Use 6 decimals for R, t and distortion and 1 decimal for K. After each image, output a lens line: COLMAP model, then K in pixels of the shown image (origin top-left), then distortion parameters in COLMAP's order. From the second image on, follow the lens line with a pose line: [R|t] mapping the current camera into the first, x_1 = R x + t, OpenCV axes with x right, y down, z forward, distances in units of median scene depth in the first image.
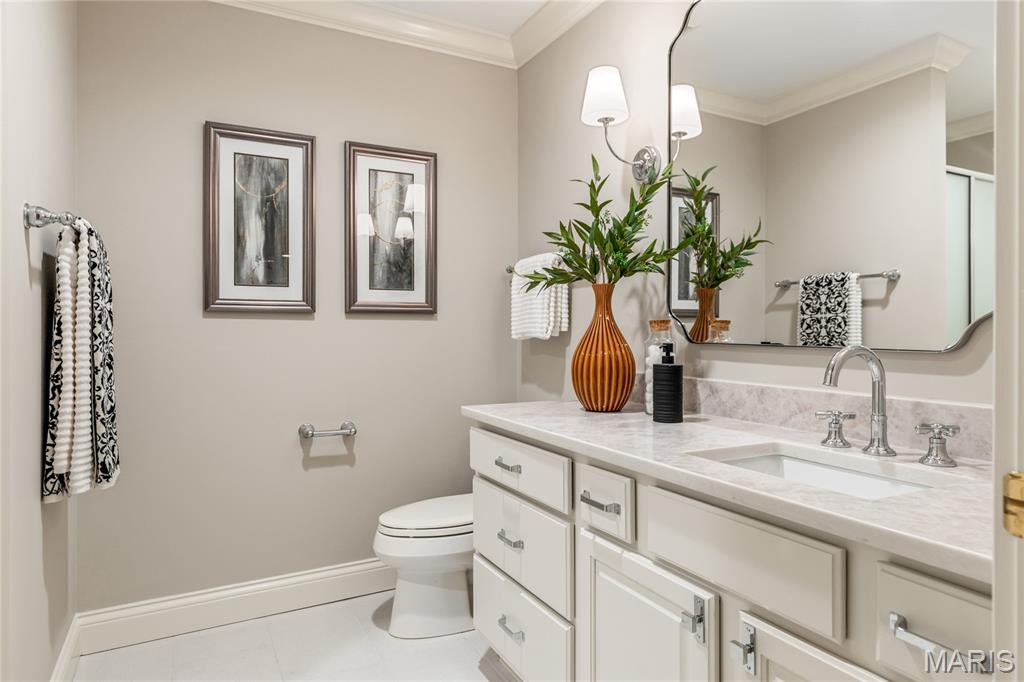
lens RADIAL K [[617.1, 0, 512.6], [0, 617.1, 341.1], [0, 0, 1]] dist [-0.004410, -0.000937]
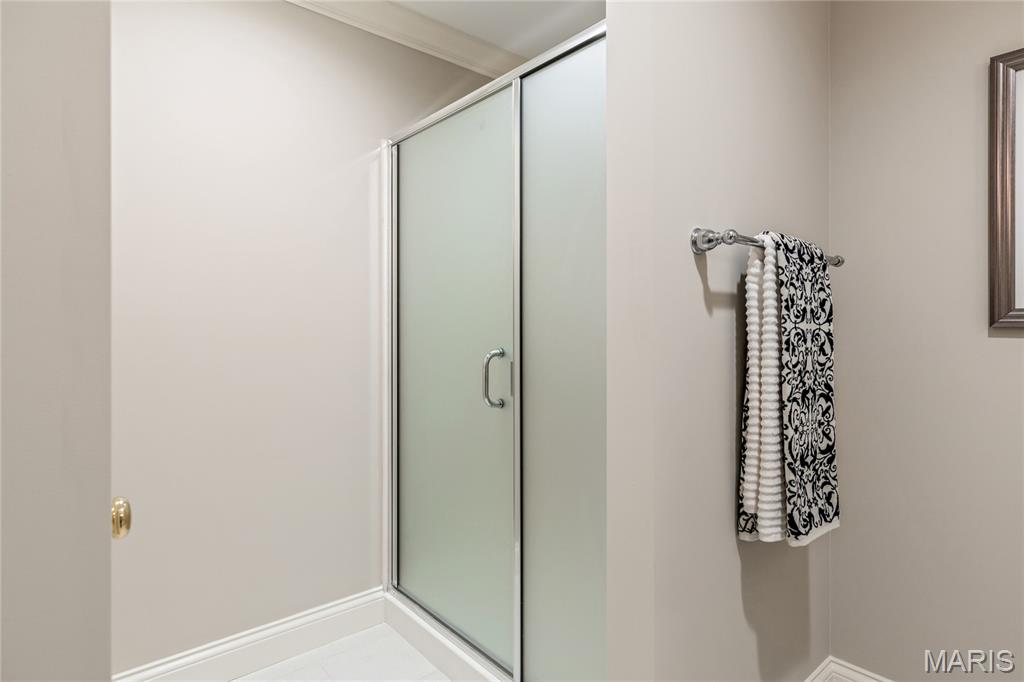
lens RADIAL K [[571.0, 0, 474.1], [0, 571.0, 330.0], [0, 0, 1]] dist [0.009228, 0.001287]
pose [[0.243899, -0.000178, -0.969801, -0.005526], [-0.019783, 0.999791, -0.005158, -0.044945], [0.969599, 0.020443, 0.243844, 0.383316]]
